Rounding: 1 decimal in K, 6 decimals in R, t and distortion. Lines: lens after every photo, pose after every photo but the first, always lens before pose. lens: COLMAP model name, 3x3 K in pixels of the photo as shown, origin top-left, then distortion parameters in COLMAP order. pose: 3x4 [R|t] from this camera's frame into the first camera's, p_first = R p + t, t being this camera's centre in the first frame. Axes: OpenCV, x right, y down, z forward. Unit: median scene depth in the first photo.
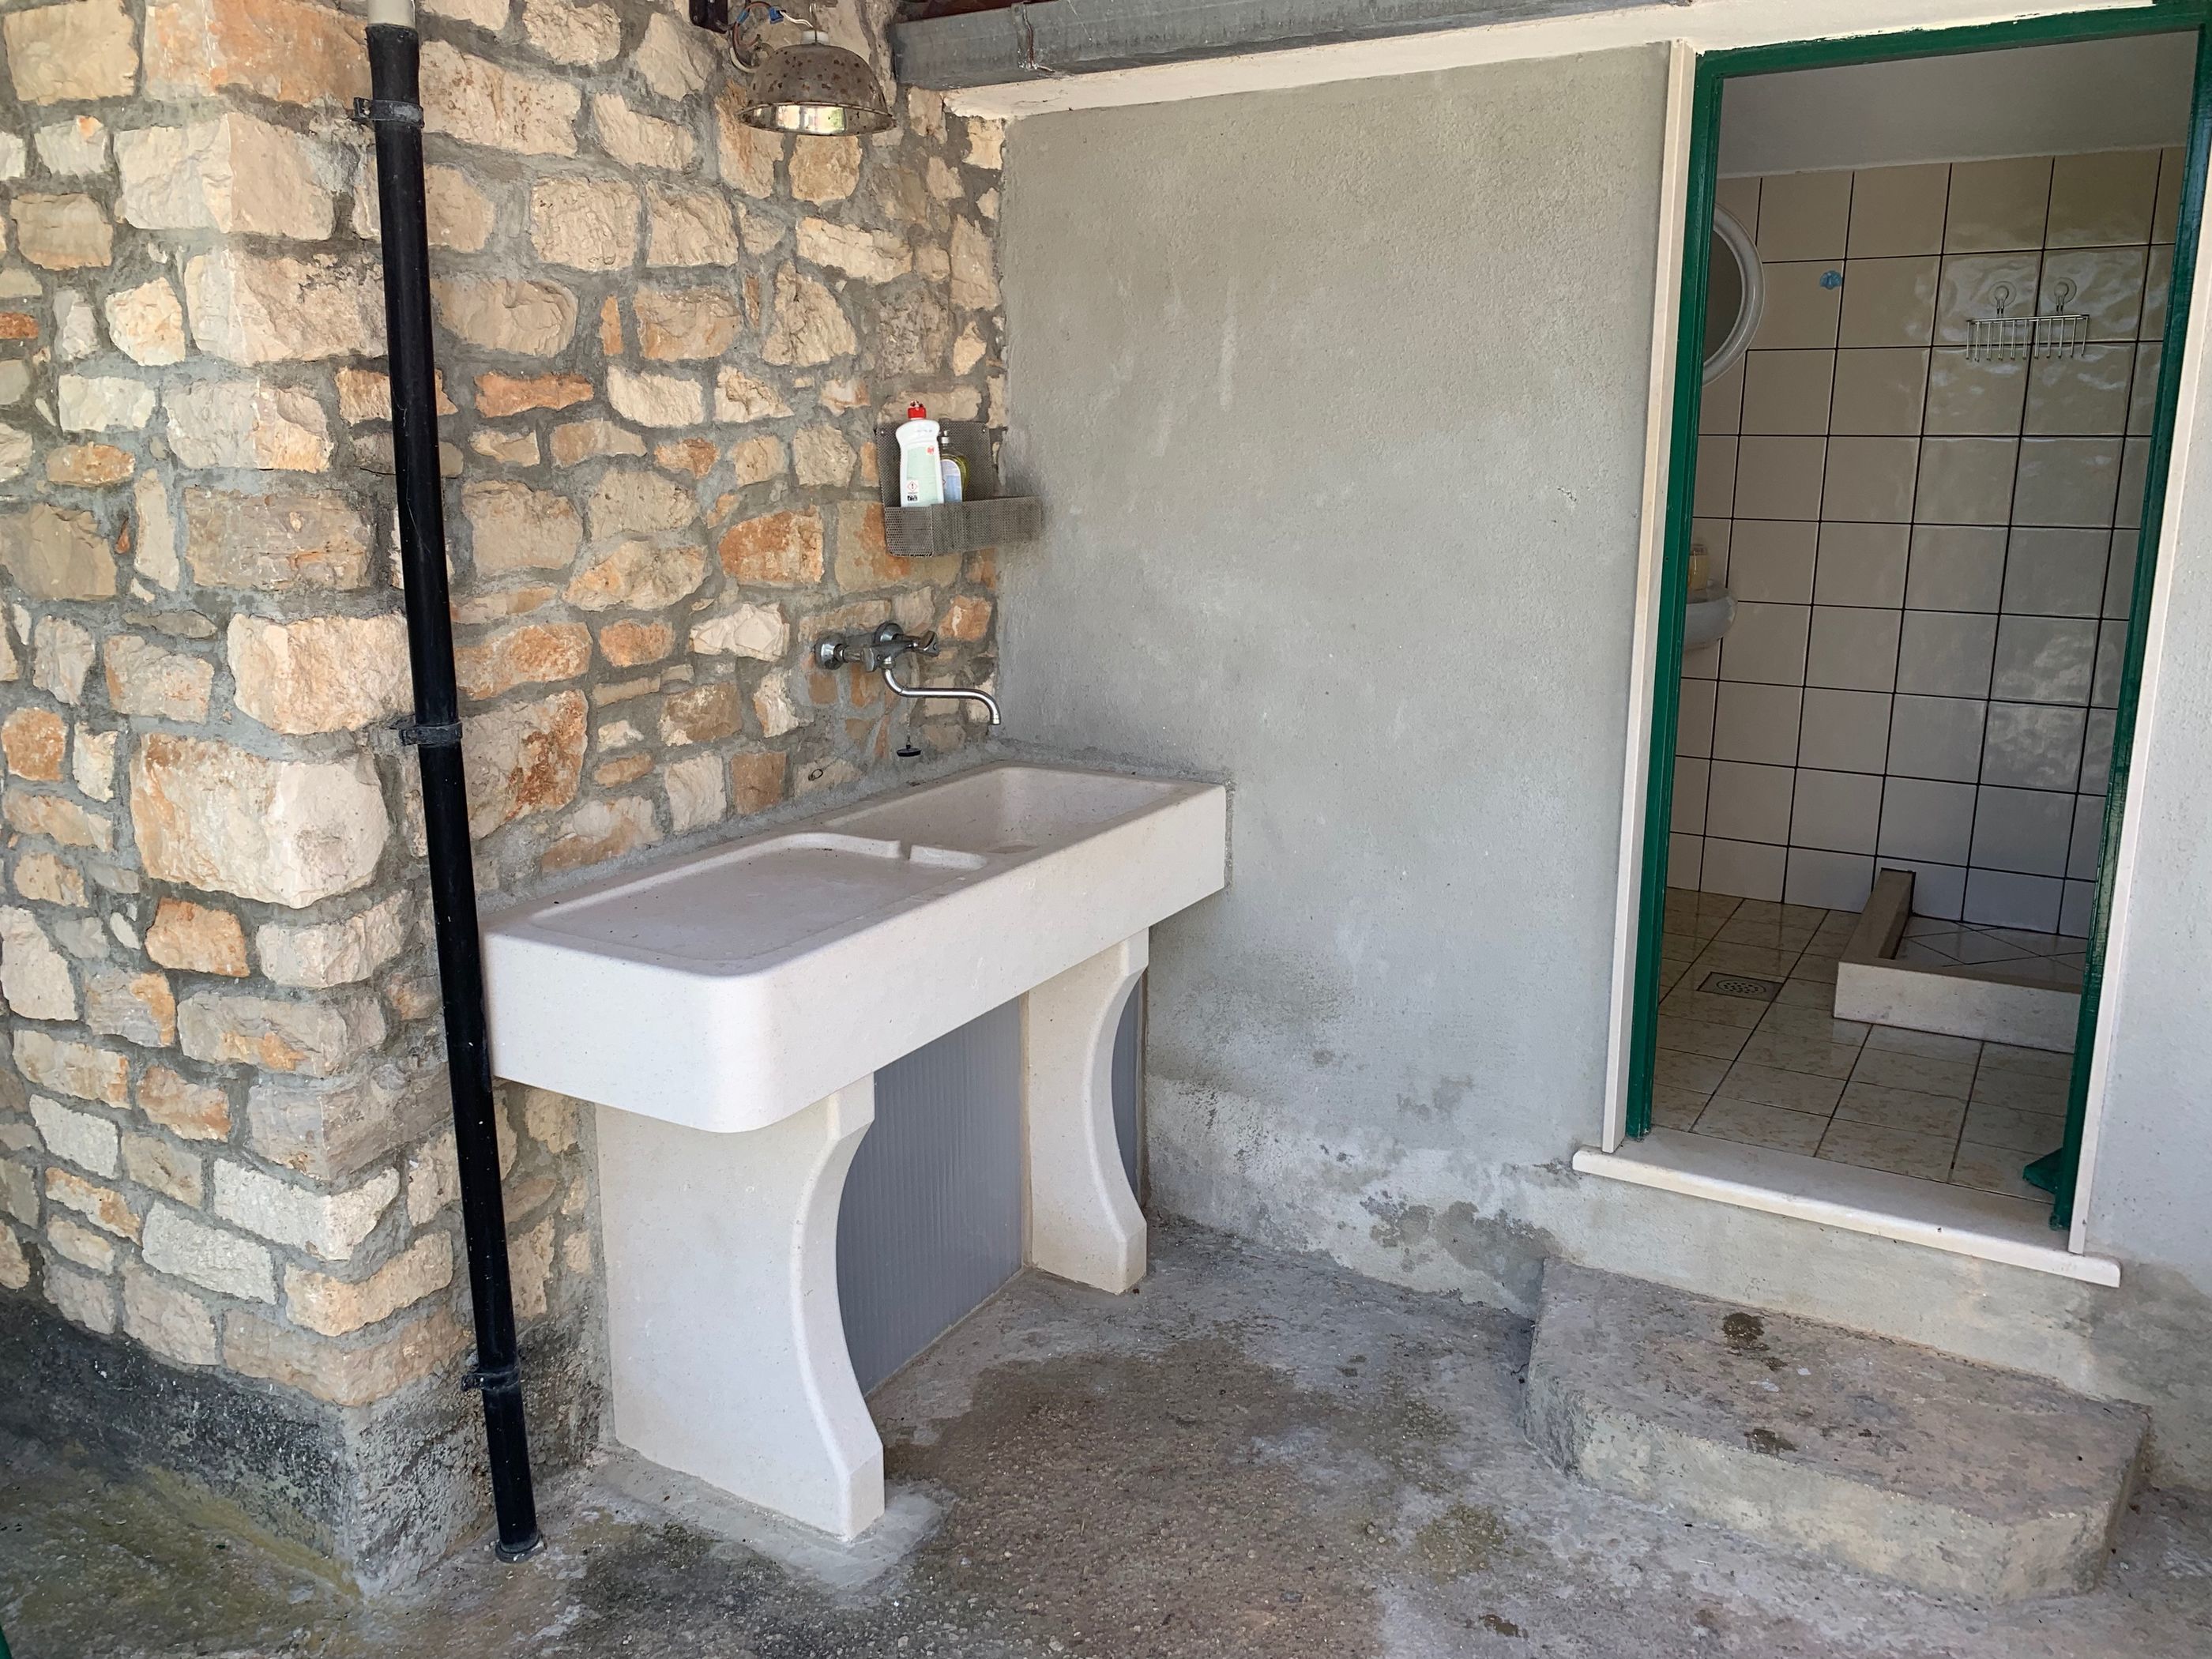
lens RADIAL K [[1699.3, 0, 1113.6], [0, 1699.3, 826.1], [0, 0, 1]] dist [0.051985, -0.066120]
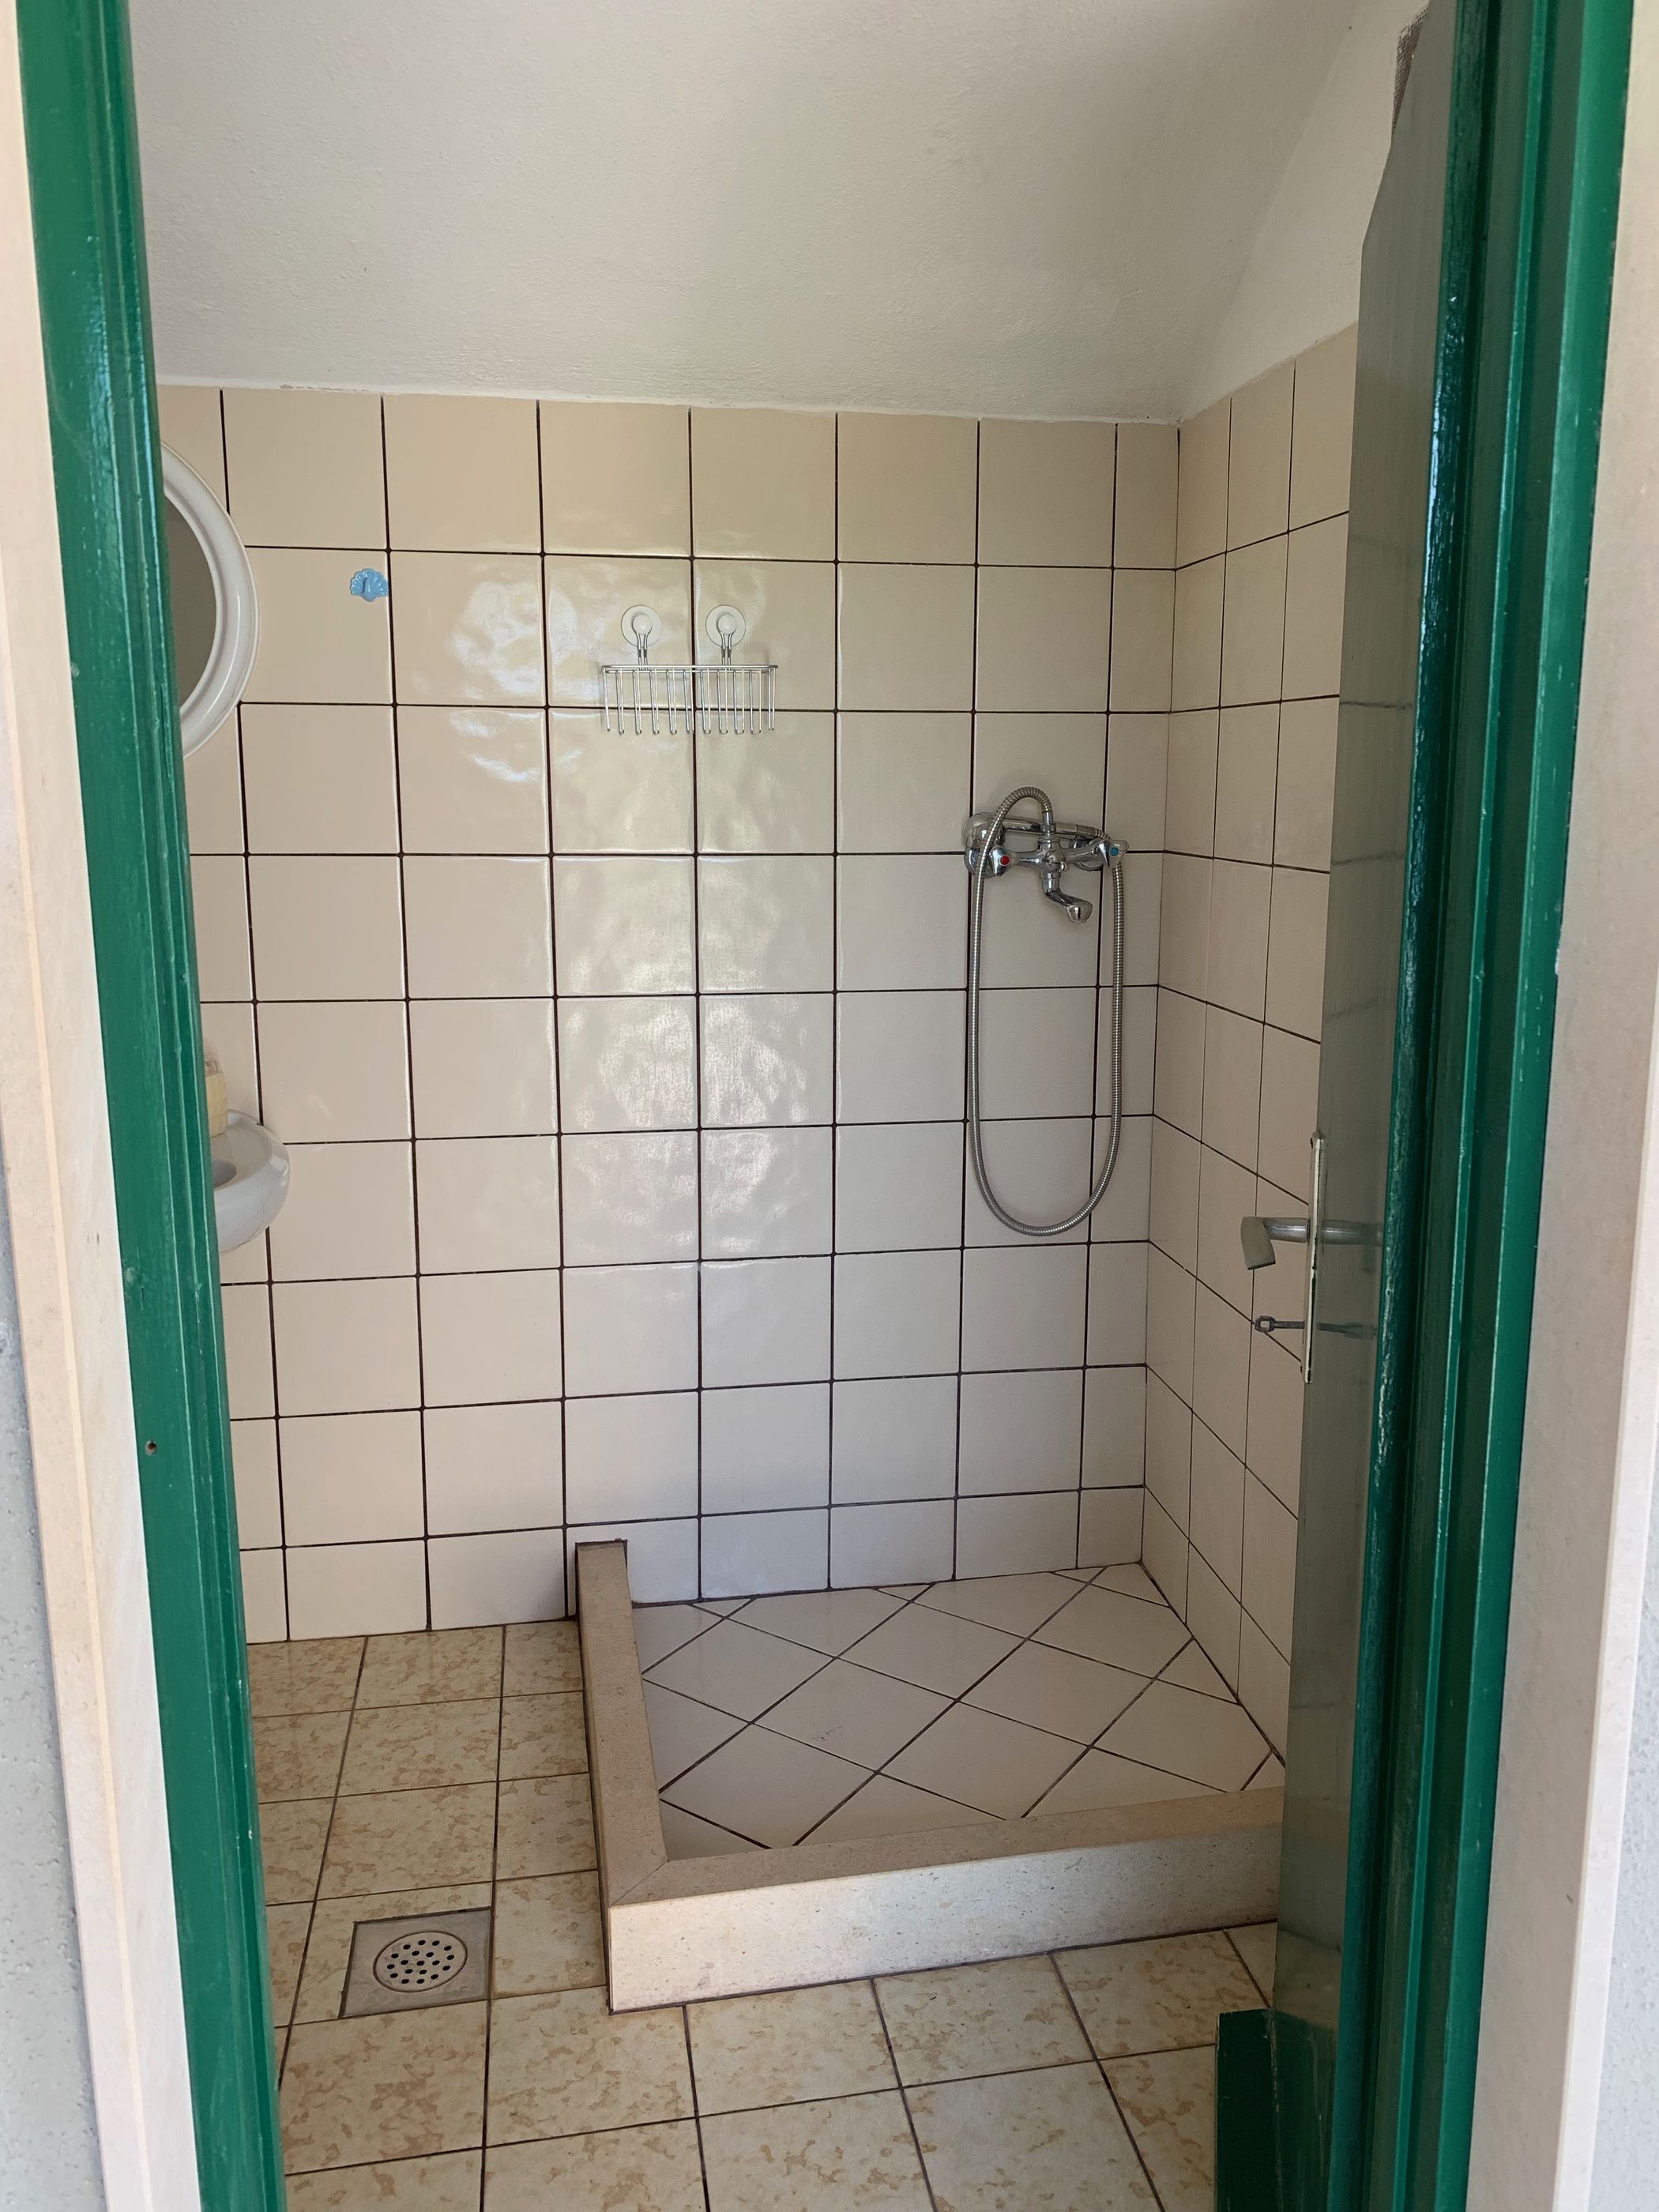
lens RADIAL K [[1699.3, 0, 820.0], [0, 1699.3, 1105.3], [0, 0, 1]] dist [0.051985, -0.066120]
pose [[0.774042, -0.111709, 0.623201, 0.163953], [0.140442, 0.990084, 0.003038, -0.130452], [-0.617361, 0.085172, 0.782056, 0.488598]]
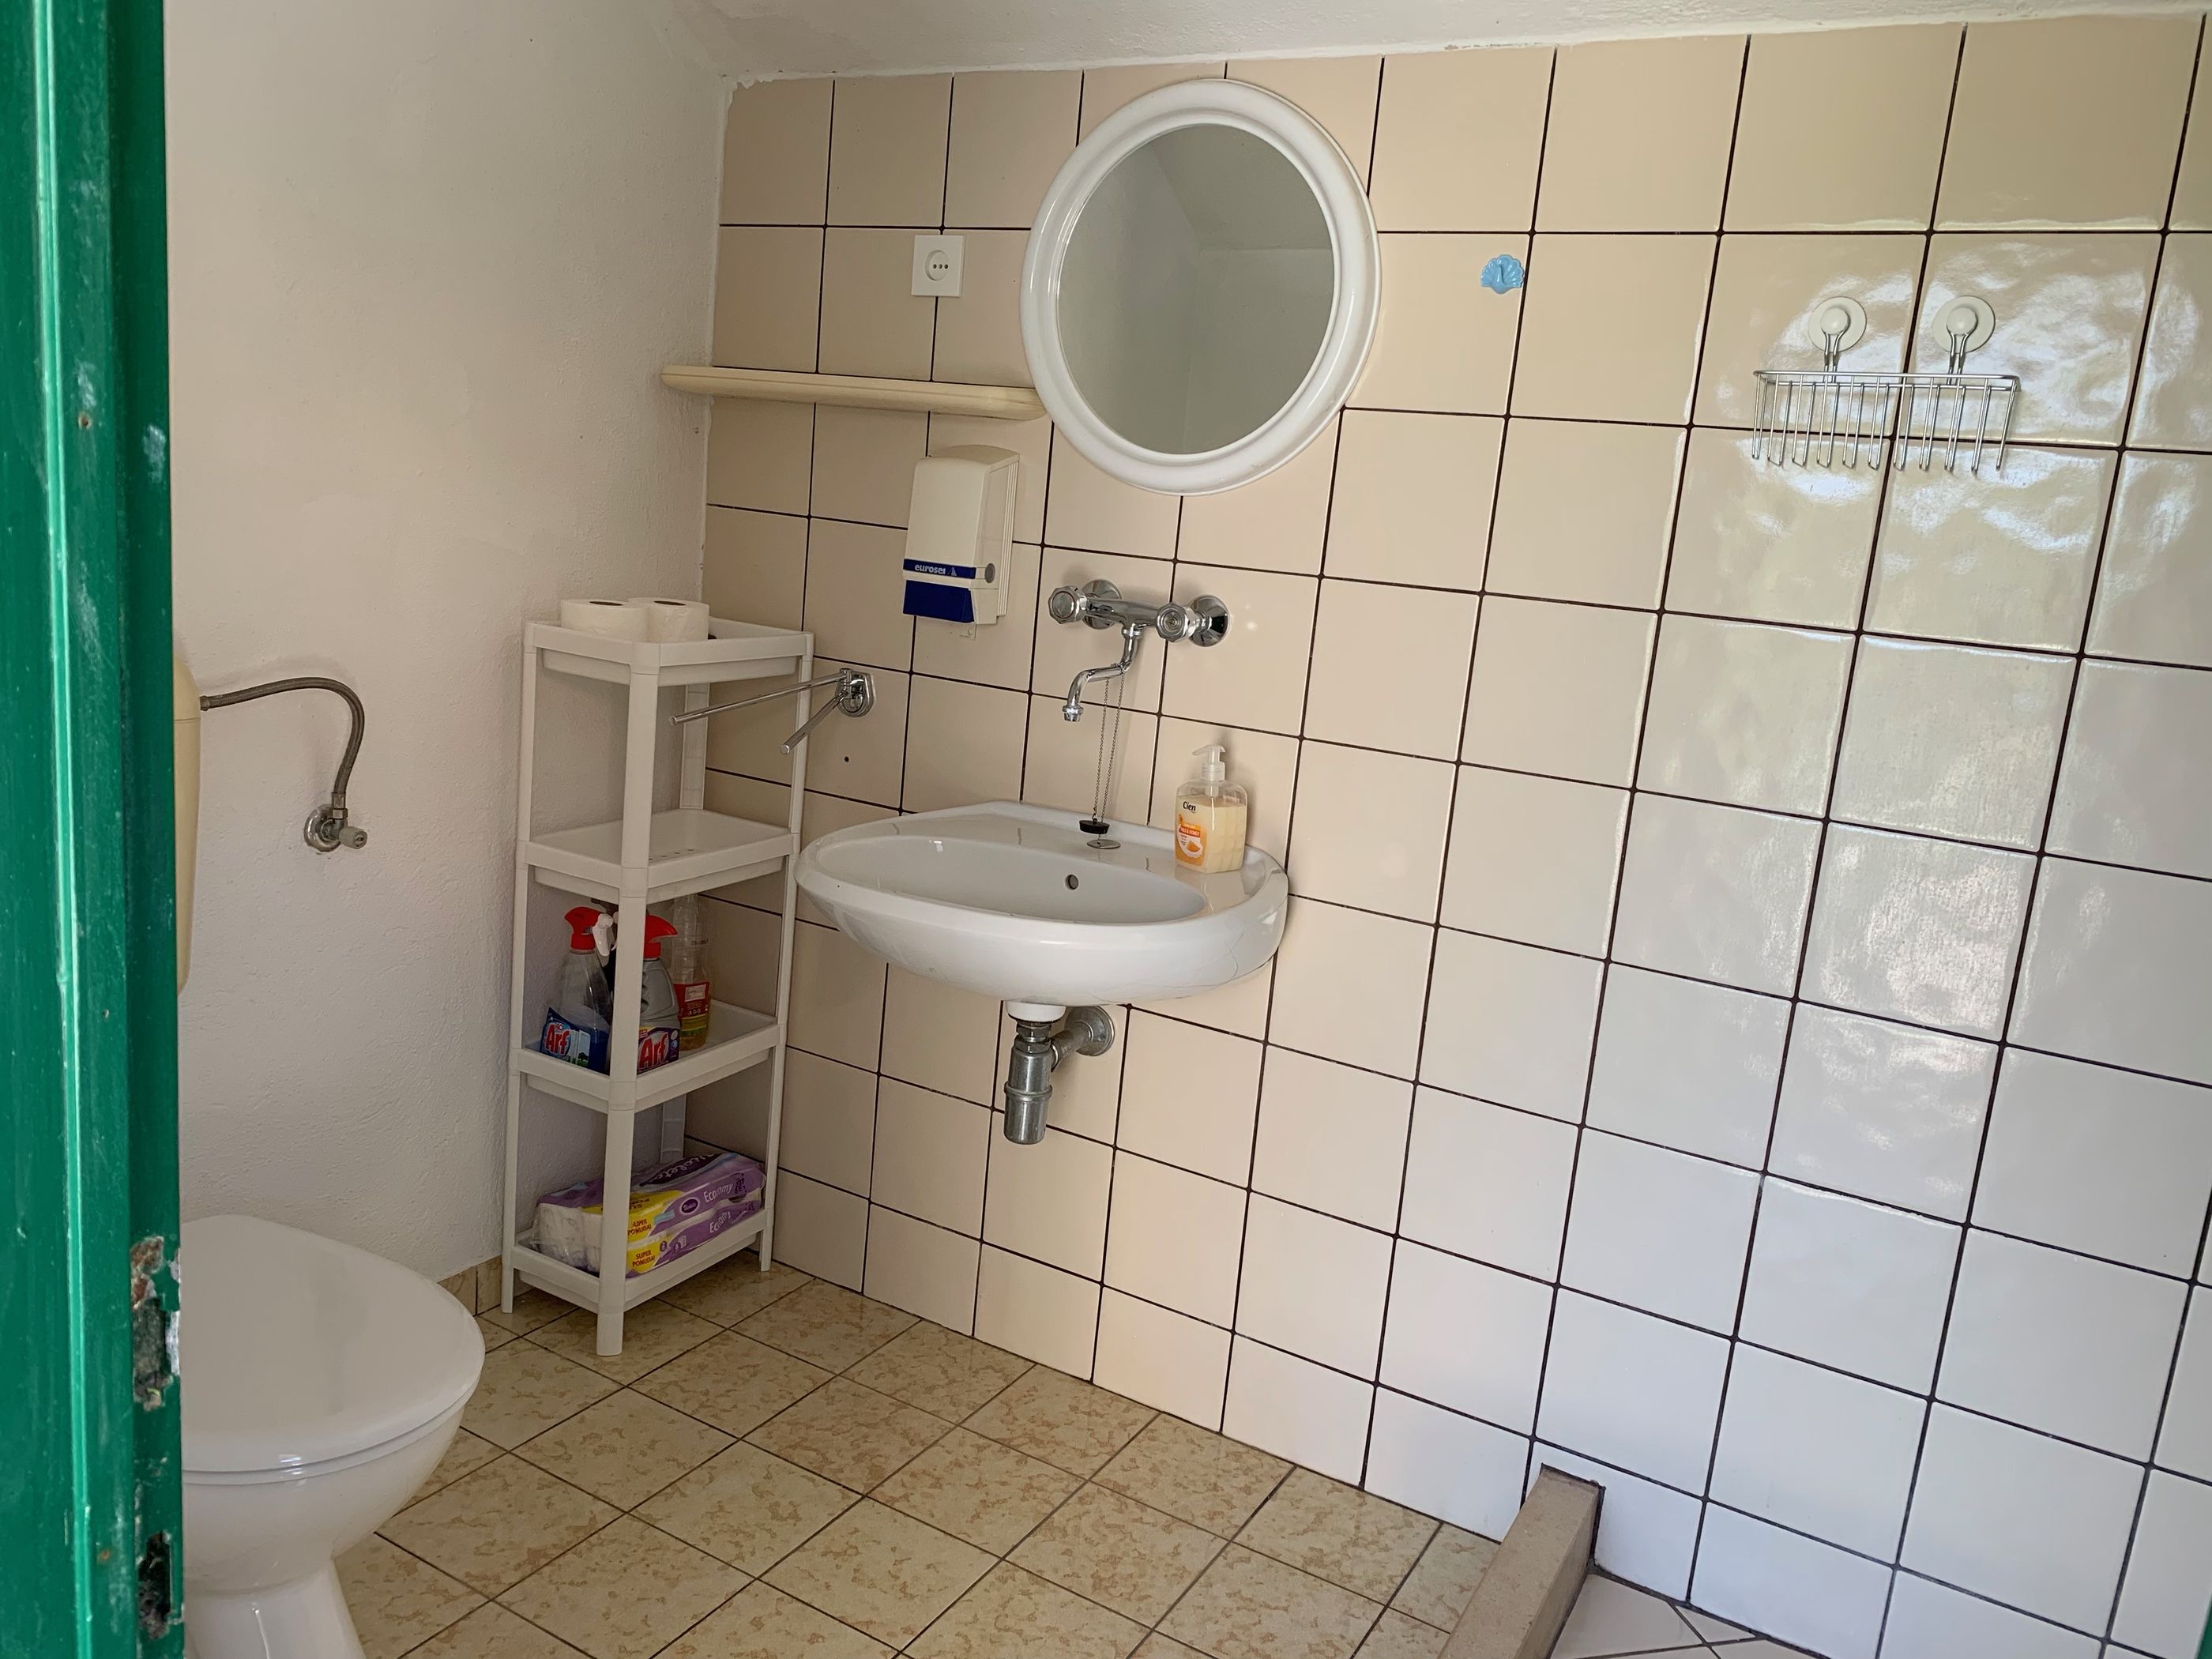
lens RADIAL K [[1699.3, 0, 1099.2], [0, 1699.3, 821.9], [0, 0, 1]] dist [0.051985, -0.066120]
pose [[0.995755, 0.092017, 0.002375, 0.326917], [-0.091838, 0.994895, -0.041828, -0.137440], [-0.006212, 0.041432, 0.999122, 0.538886]]
